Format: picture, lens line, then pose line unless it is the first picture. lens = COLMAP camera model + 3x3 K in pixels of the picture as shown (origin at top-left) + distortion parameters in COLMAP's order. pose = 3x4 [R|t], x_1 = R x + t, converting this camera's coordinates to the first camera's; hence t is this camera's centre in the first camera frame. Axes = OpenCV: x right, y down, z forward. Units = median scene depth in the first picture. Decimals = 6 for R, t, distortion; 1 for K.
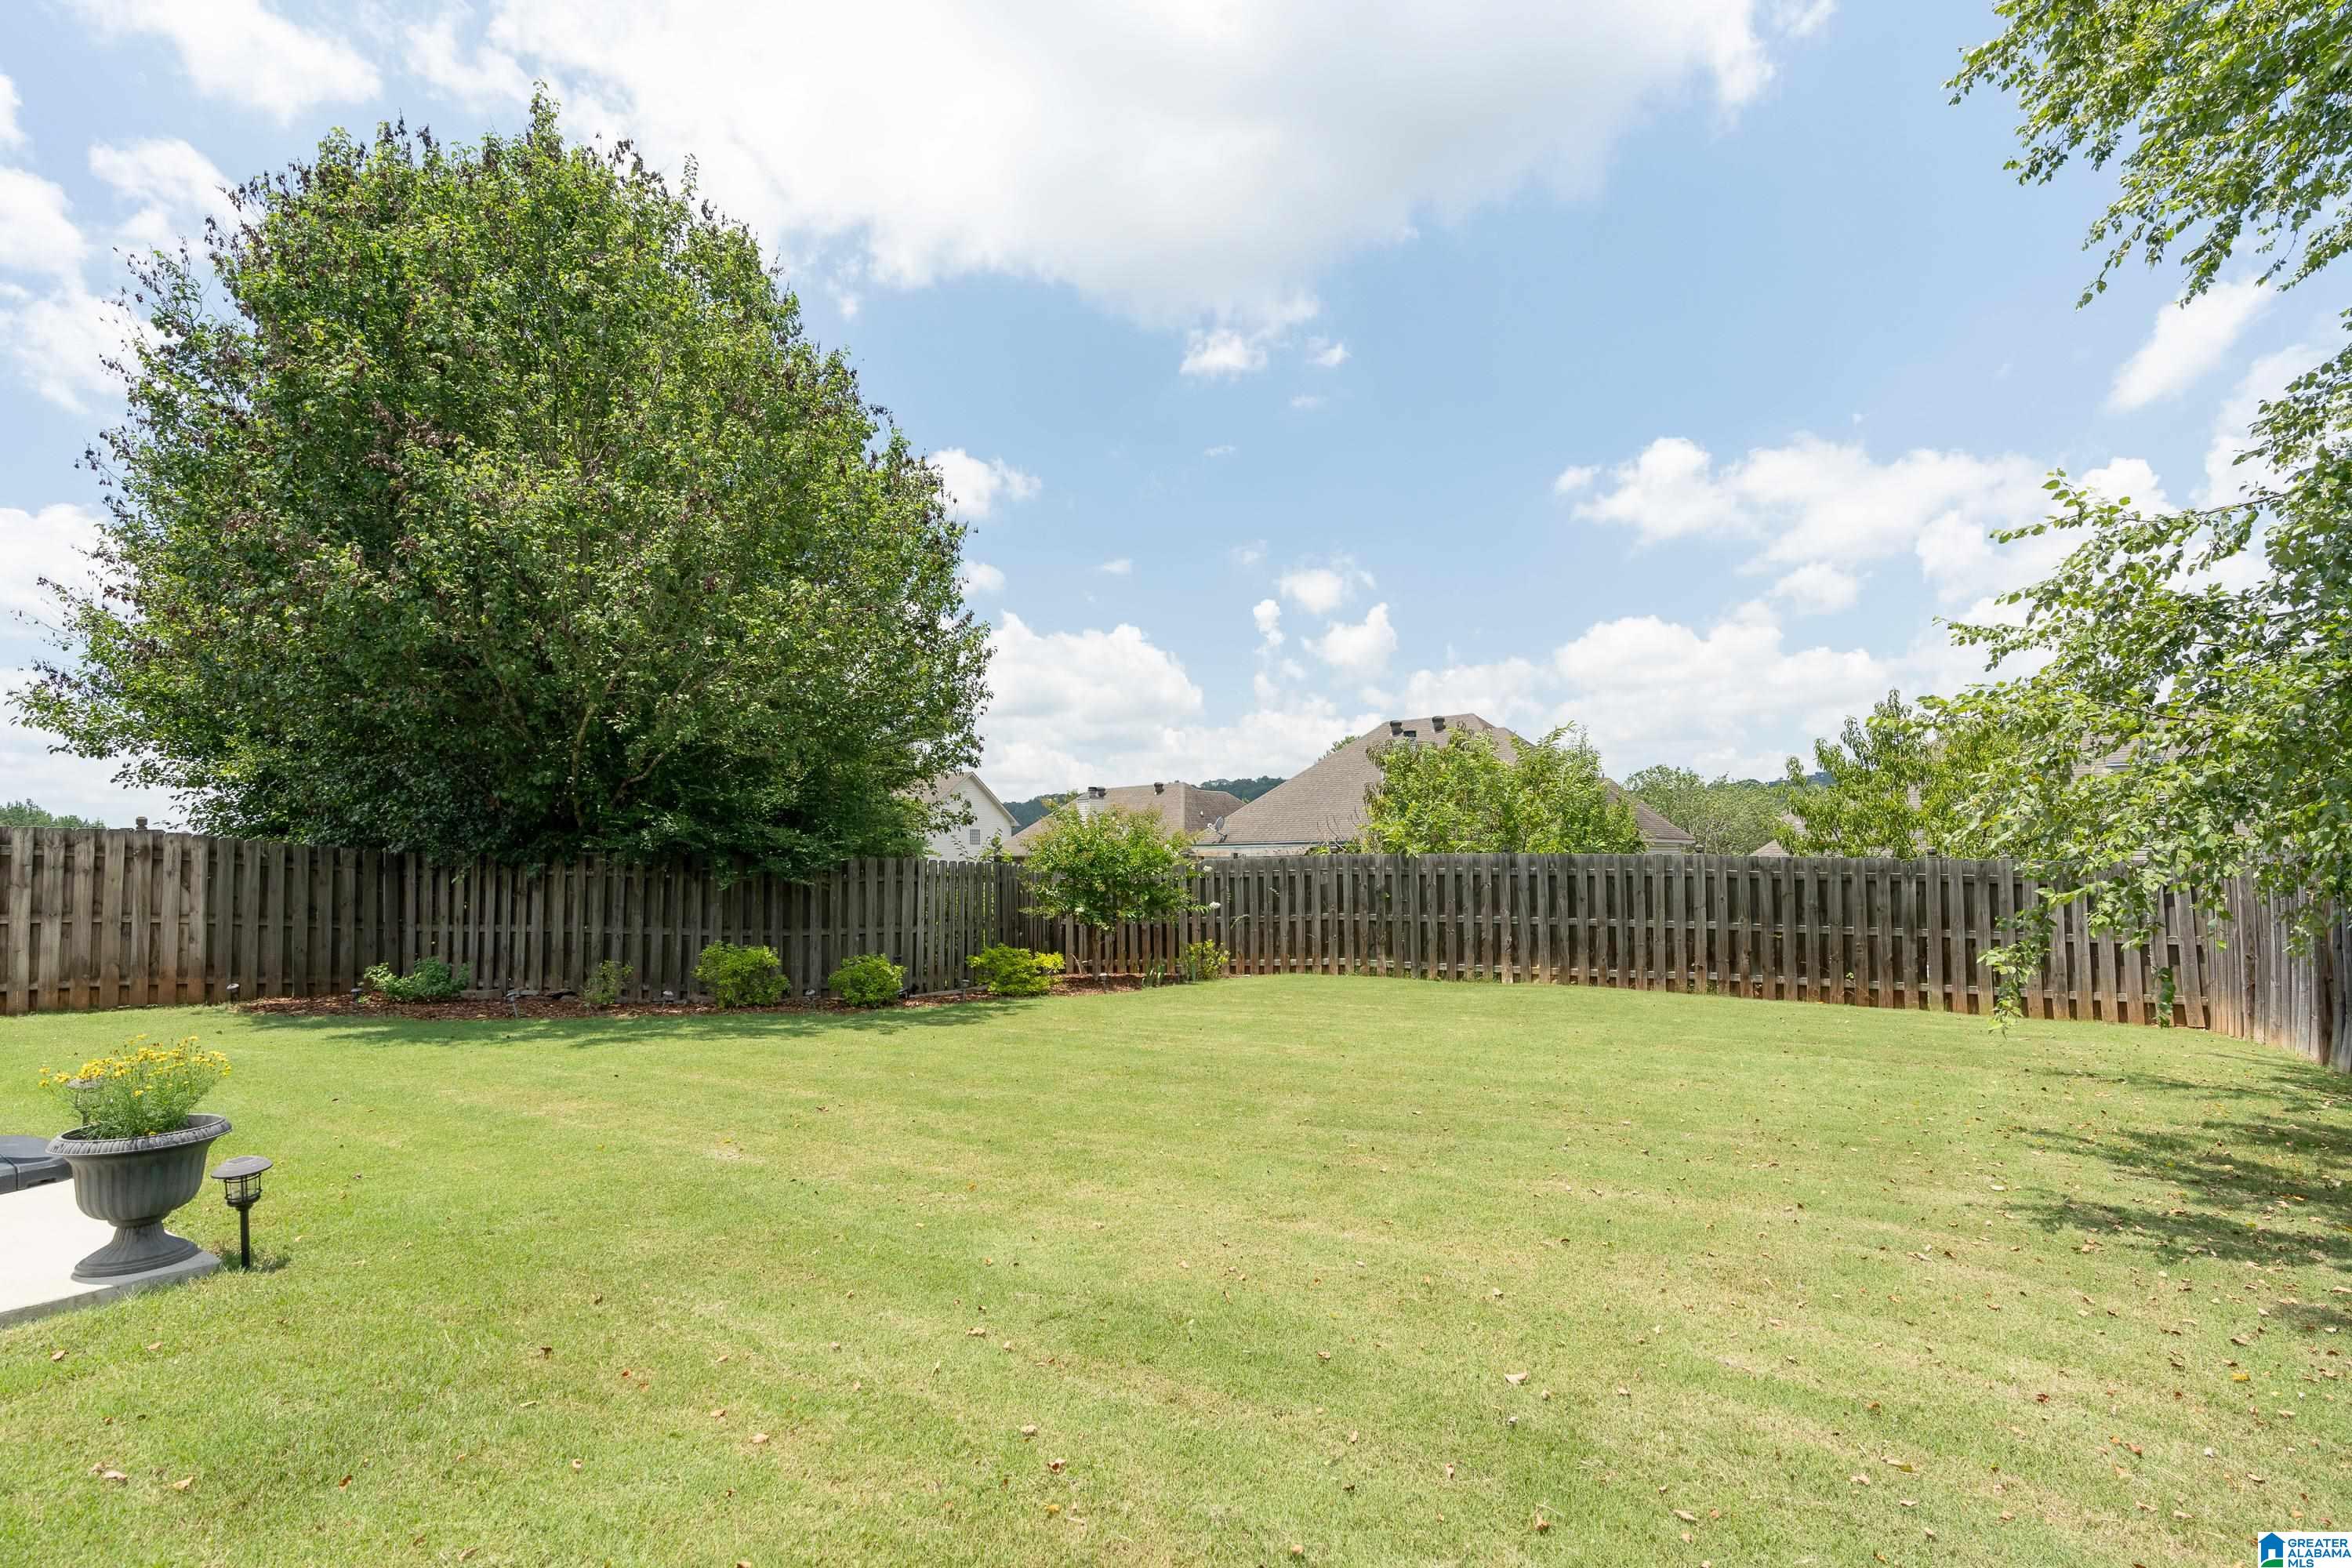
lens RADIAL K [[1091.3, 0, 1202.6], [0, 1091.3, 847.2], [0, 0, 1]] dist [-0.002310, -0.000326]
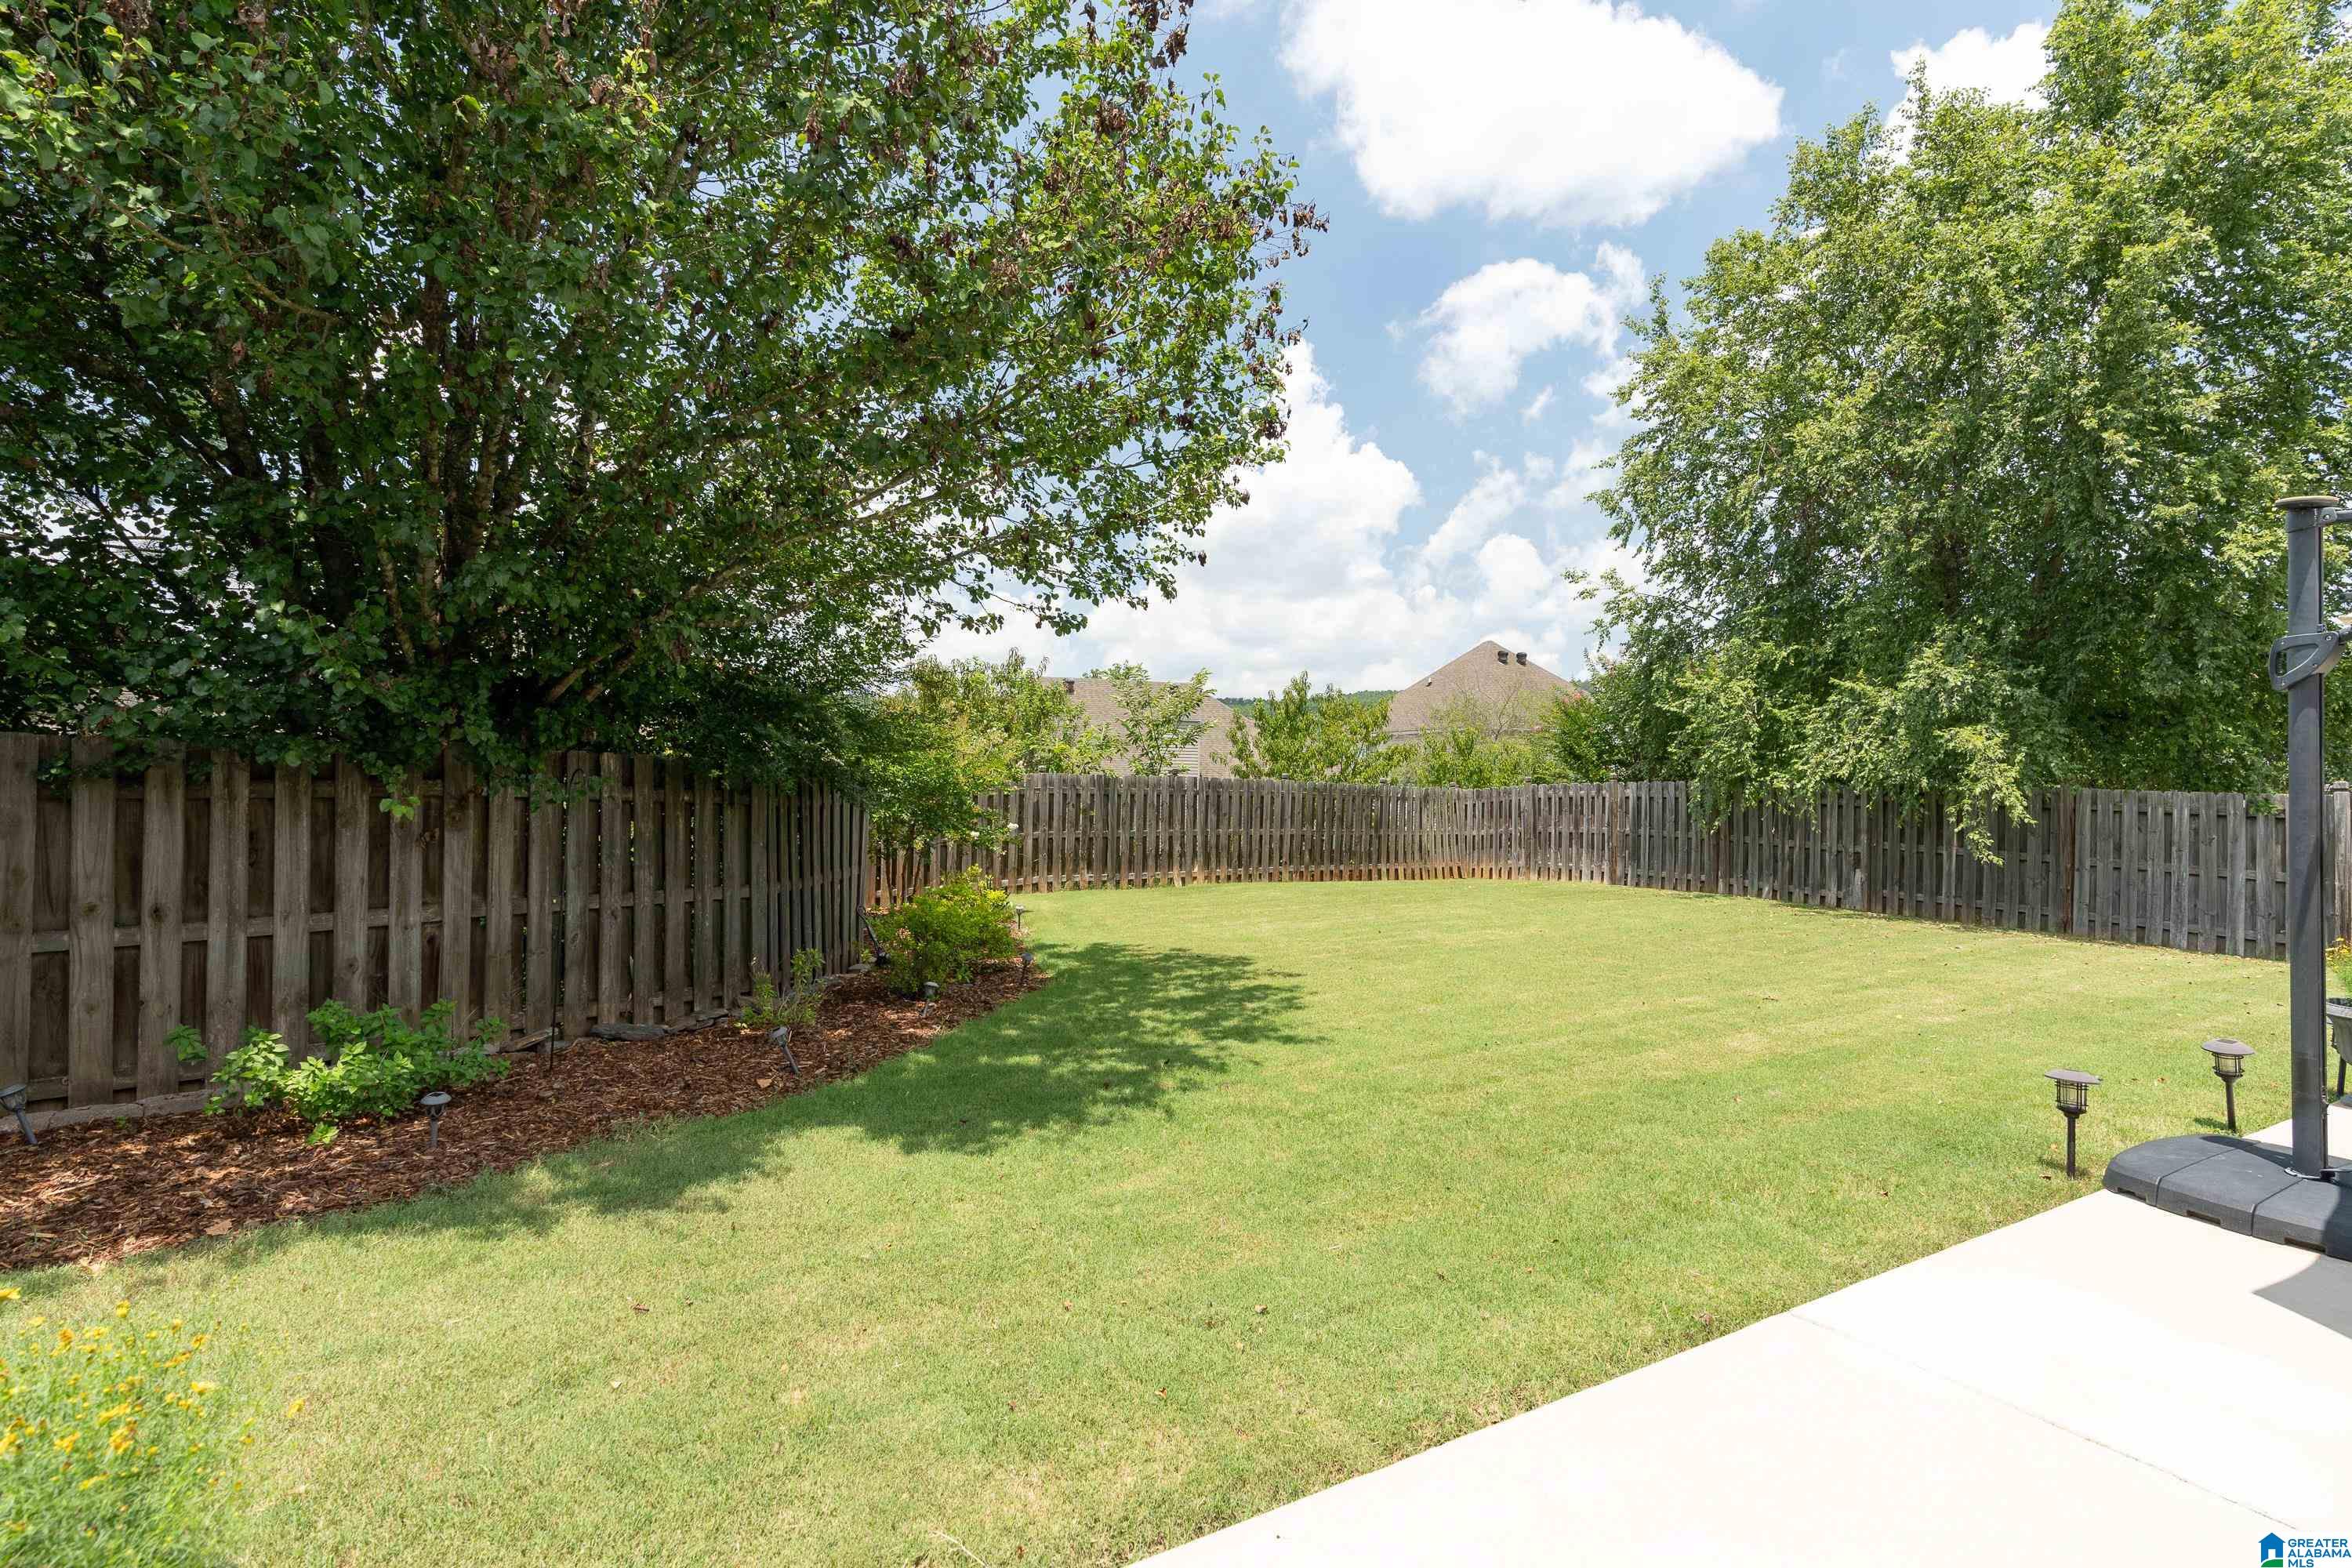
lens RADIAL K [[1104.8, 0, 1167.2], [0, 1104.8, 764.6], [0, 0, 1]] dist [-0.002002, 0.000117]
pose [[0.461151, 0.024787, 0.886975, -0.779148], [-0.033142, 0.999393, -0.010698, 0.007135], [-0.886702, -0.024463, 0.461693, 0.462226]]
